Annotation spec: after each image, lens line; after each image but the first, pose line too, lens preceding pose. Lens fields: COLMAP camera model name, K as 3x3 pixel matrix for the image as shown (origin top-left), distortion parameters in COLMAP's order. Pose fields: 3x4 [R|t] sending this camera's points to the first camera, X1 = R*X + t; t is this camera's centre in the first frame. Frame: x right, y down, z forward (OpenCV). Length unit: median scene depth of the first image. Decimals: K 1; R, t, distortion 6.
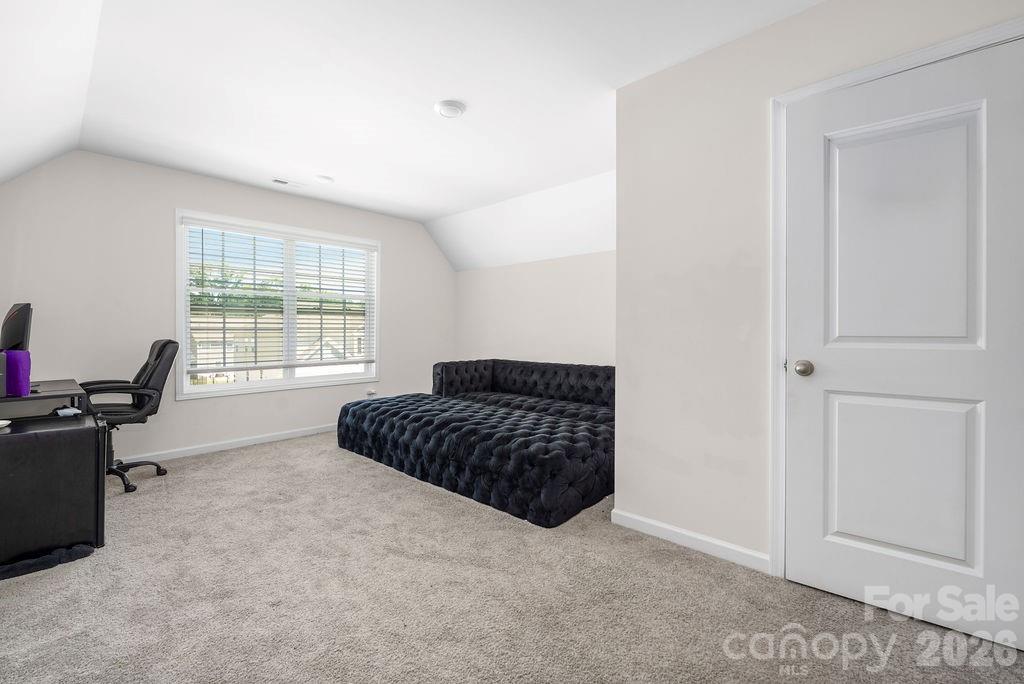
lens RADIAL K [[439.4, 0, 509.8], [0, 439.4, 335.7], [0, 0, 1]] dist [-0.005298, -0.000051]
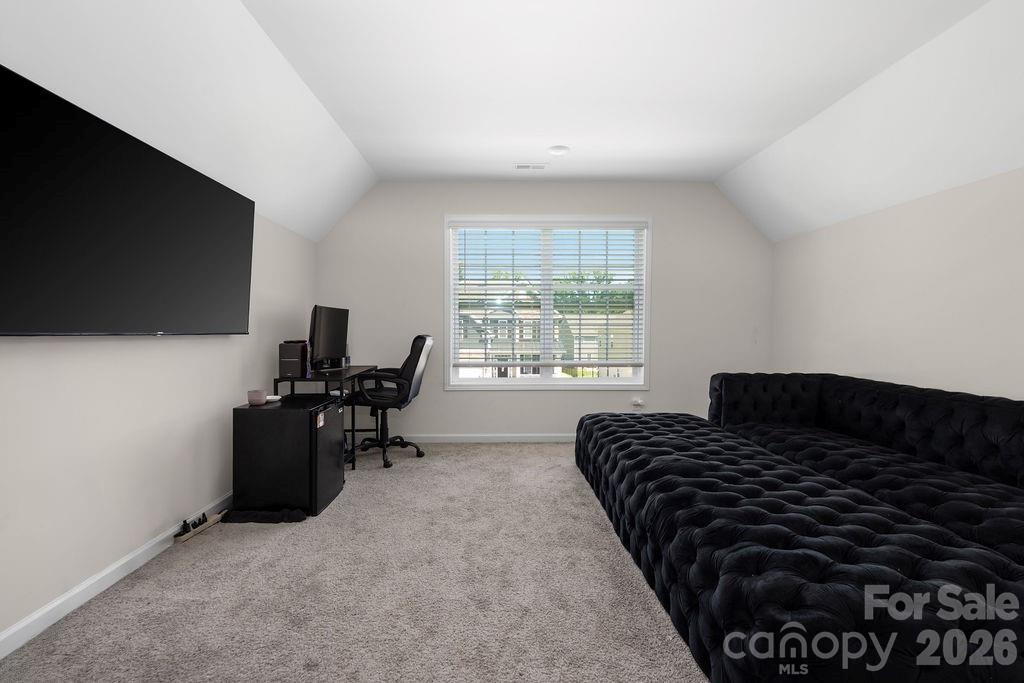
lens RADIAL K [[439.4, 0, 509.8], [0, 439.4, 335.2], [0, 0, 1]] dist [-0.005298, -0.000051]
pose [[0.687792, 0.016022, -0.725731, 0.132984], [-0.010110, 0.999871, 0.012493, -0.005026], [0.725837, -0.001255, 0.687865, 0.322496]]
